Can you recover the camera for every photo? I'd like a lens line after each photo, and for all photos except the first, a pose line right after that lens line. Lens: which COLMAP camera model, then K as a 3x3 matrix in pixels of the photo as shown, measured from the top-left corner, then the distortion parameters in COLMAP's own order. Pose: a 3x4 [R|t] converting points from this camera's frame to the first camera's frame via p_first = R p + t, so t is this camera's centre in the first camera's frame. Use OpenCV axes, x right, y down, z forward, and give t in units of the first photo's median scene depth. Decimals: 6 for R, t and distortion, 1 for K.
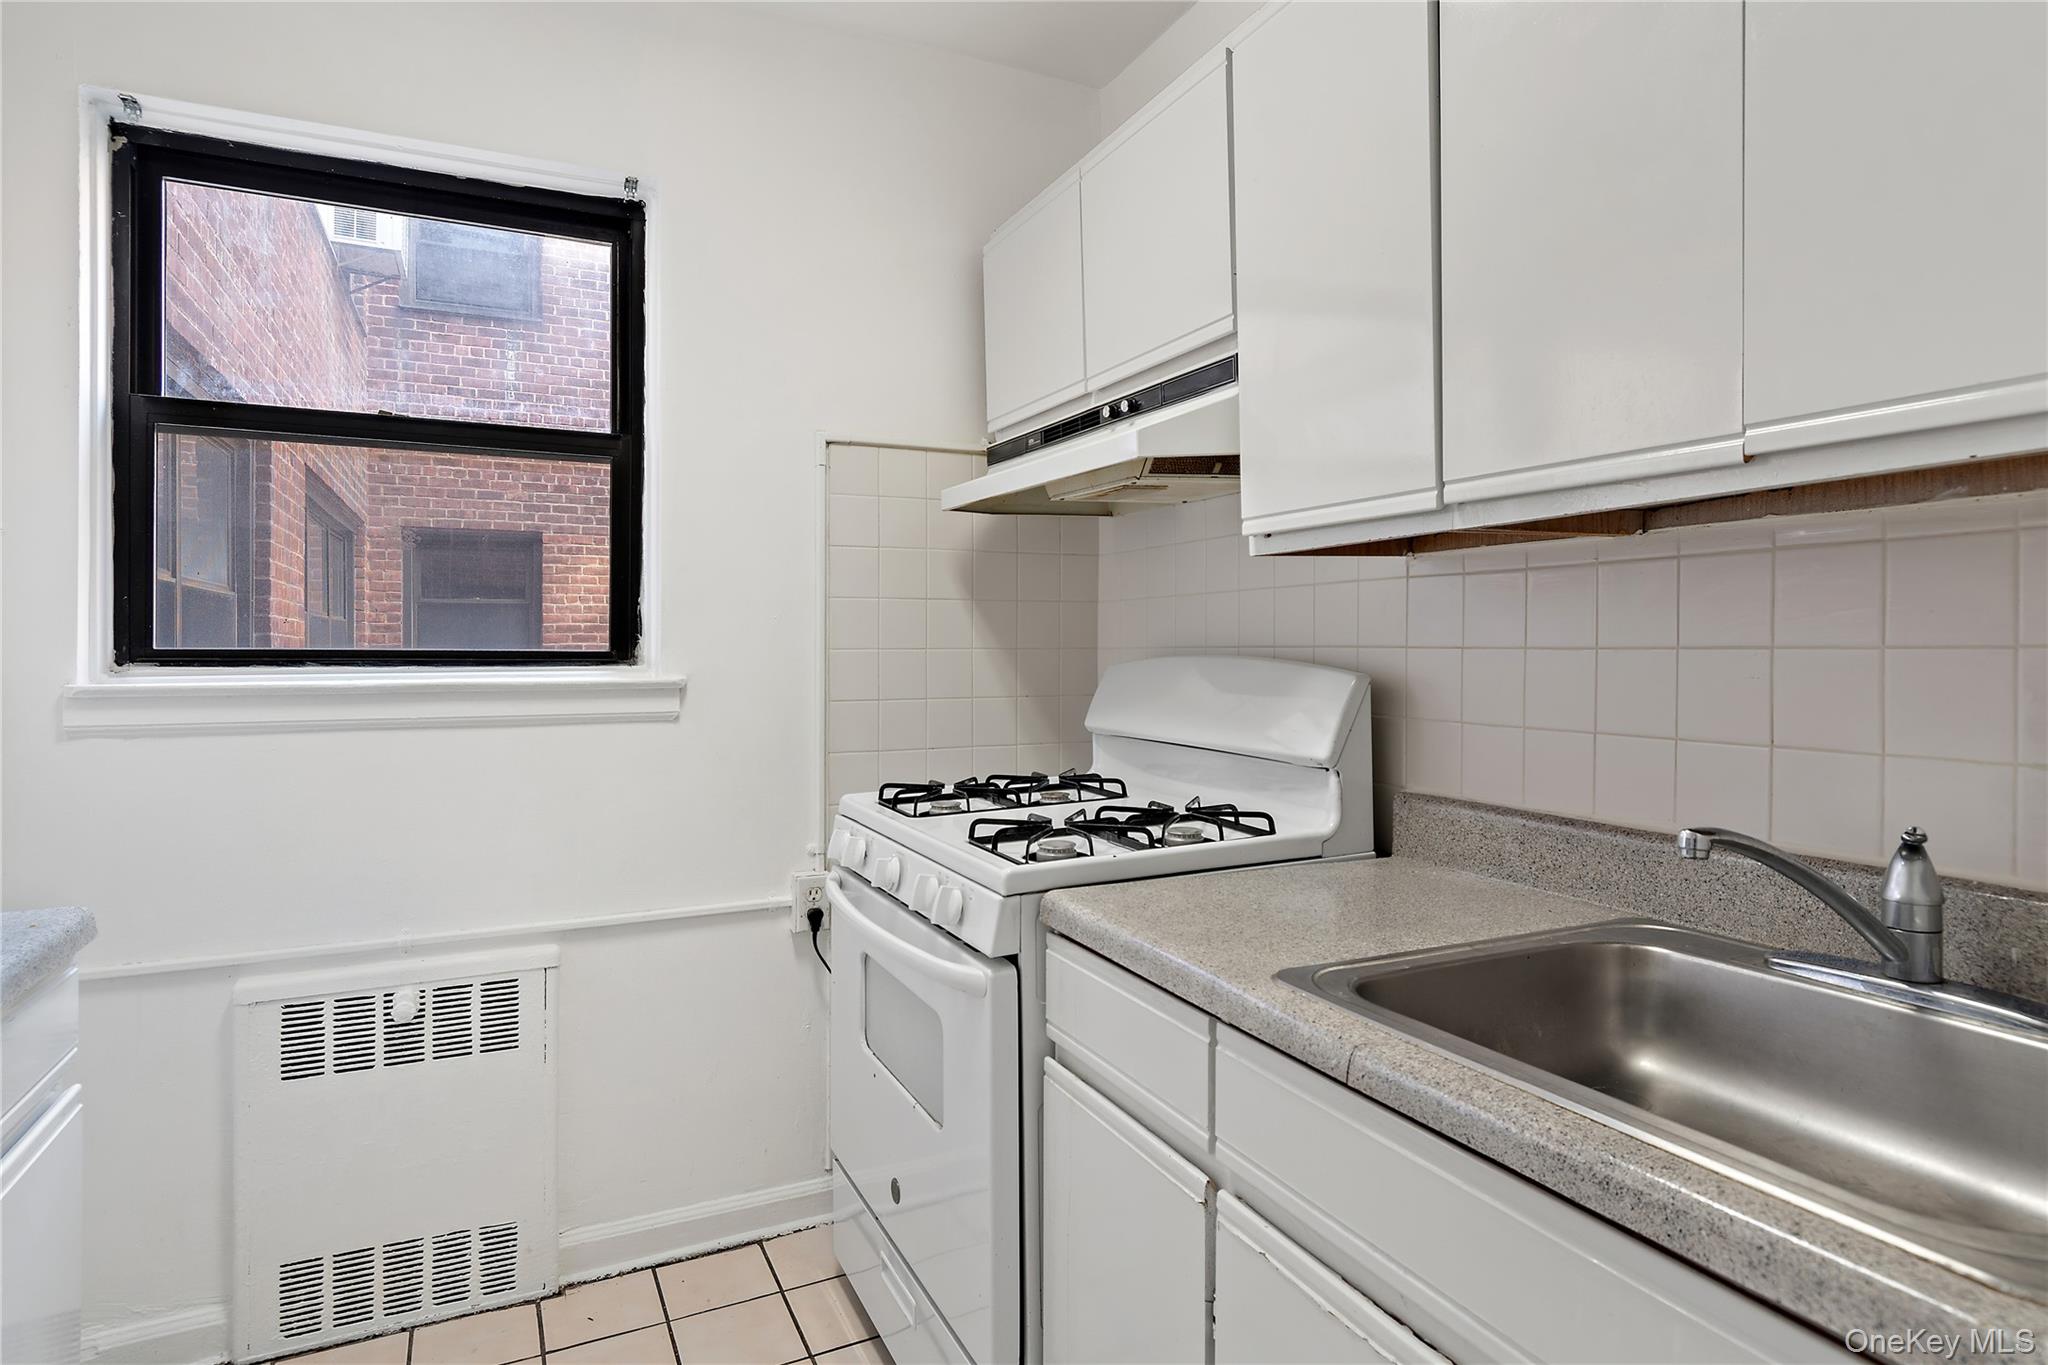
lens RADIAL K [[1069.5, 0, 1028.1], [0, 1069.5, 642.7], [0, 0, 1]] dist [0.002698, -0.000832]
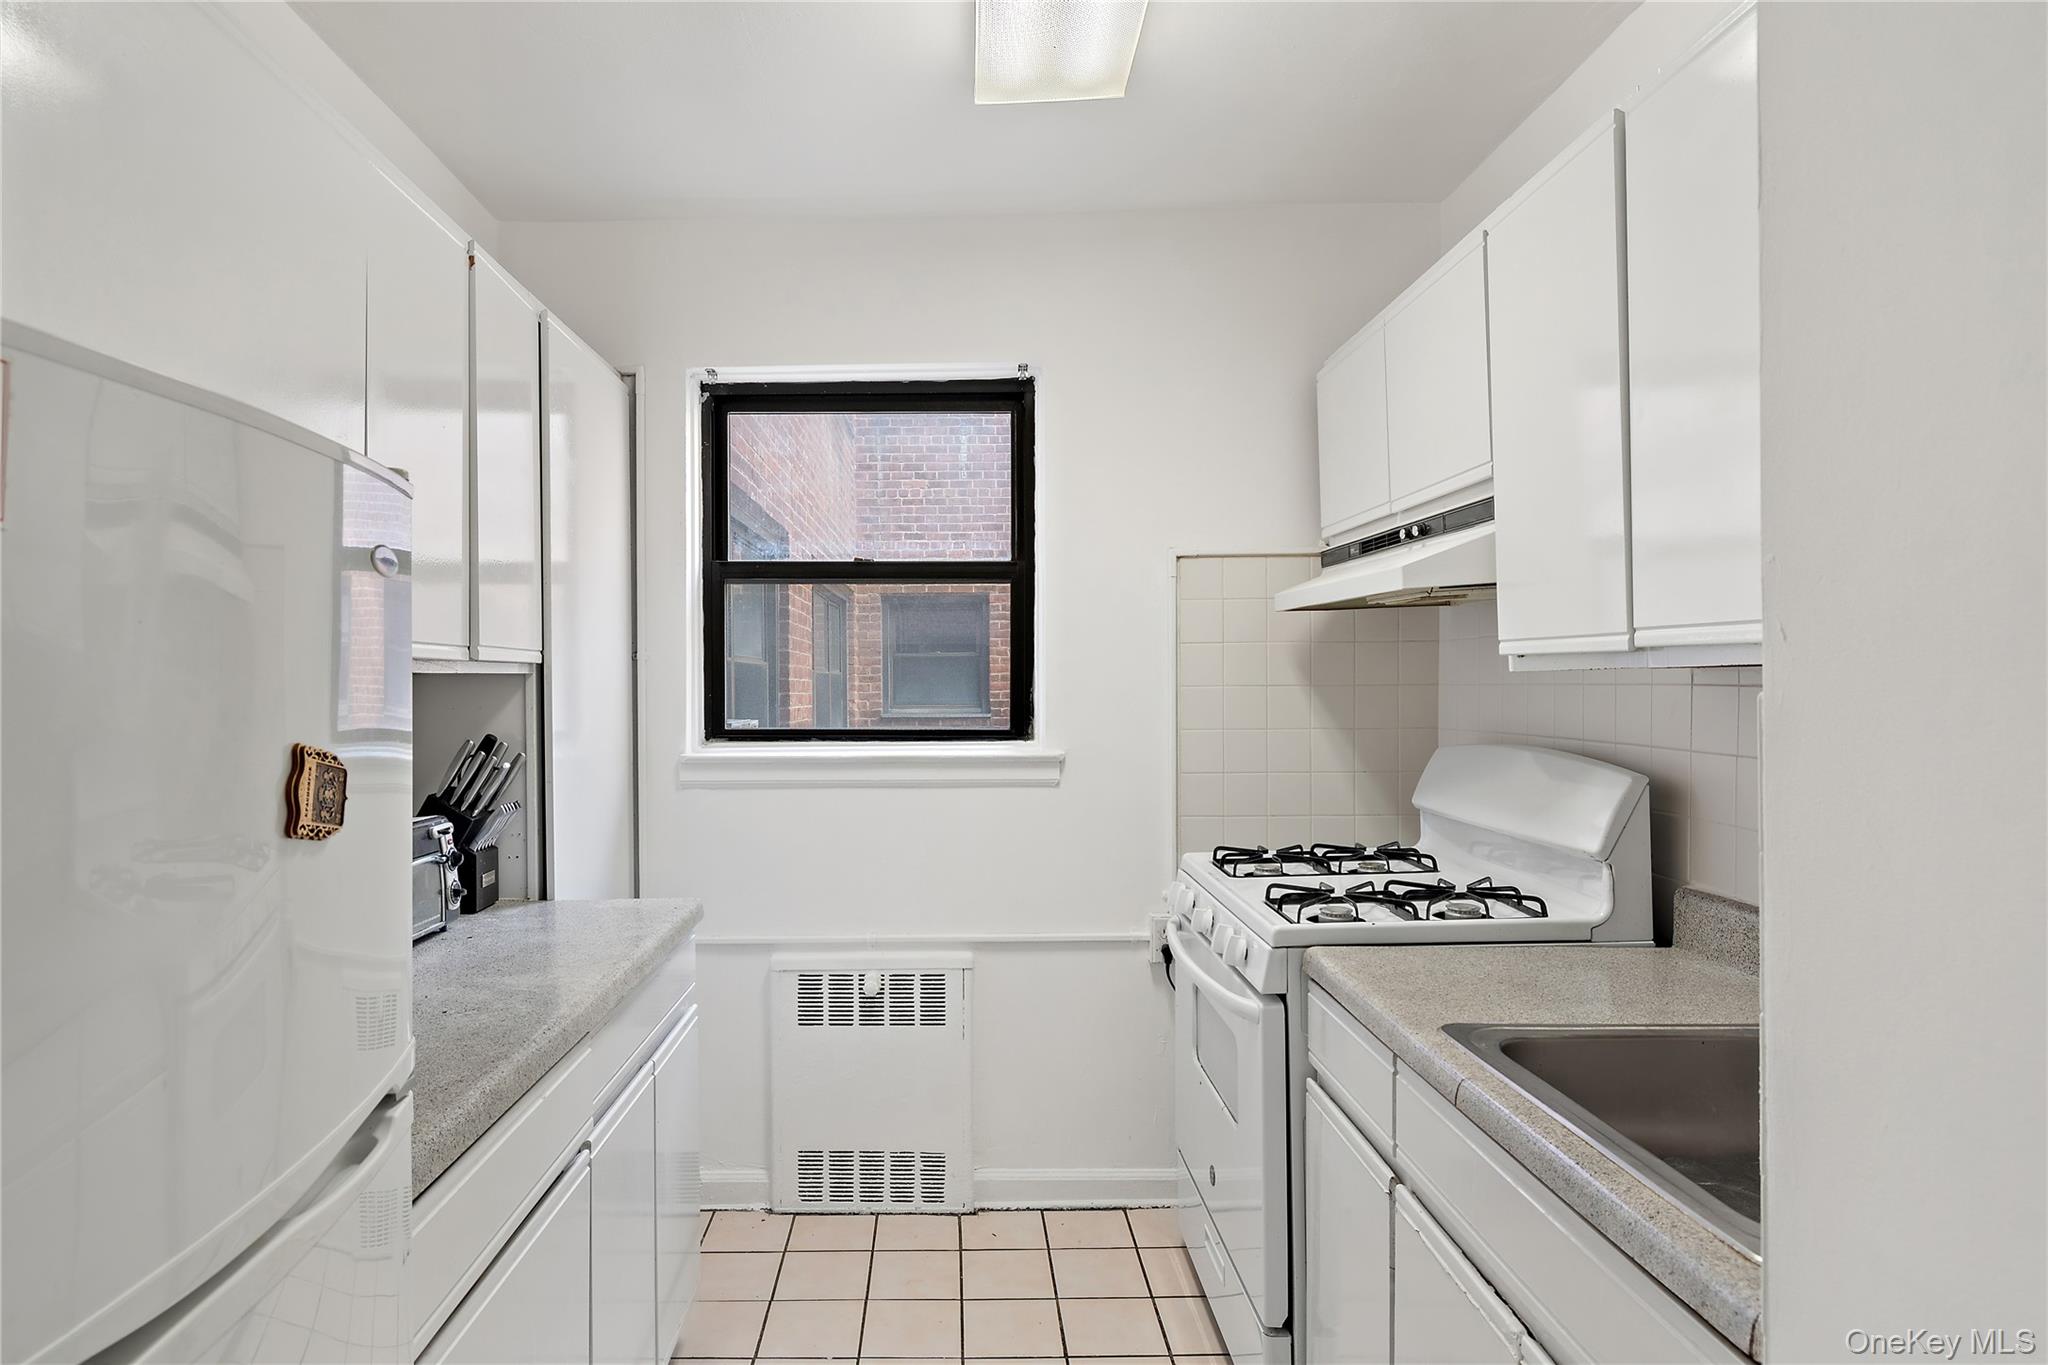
lens RADIAL K [[1099.9, 0, 1021.2], [0, 1099.9, 705.6], [0, 0, 1]] dist [0.000745, -0.000234]
pose [[0.917875, 0.010424, -0.396732, 0.161411], [0.000119, 0.999648, 0.026542, -0.062497], [0.396869, -0.024410, 0.917551, -0.229496]]
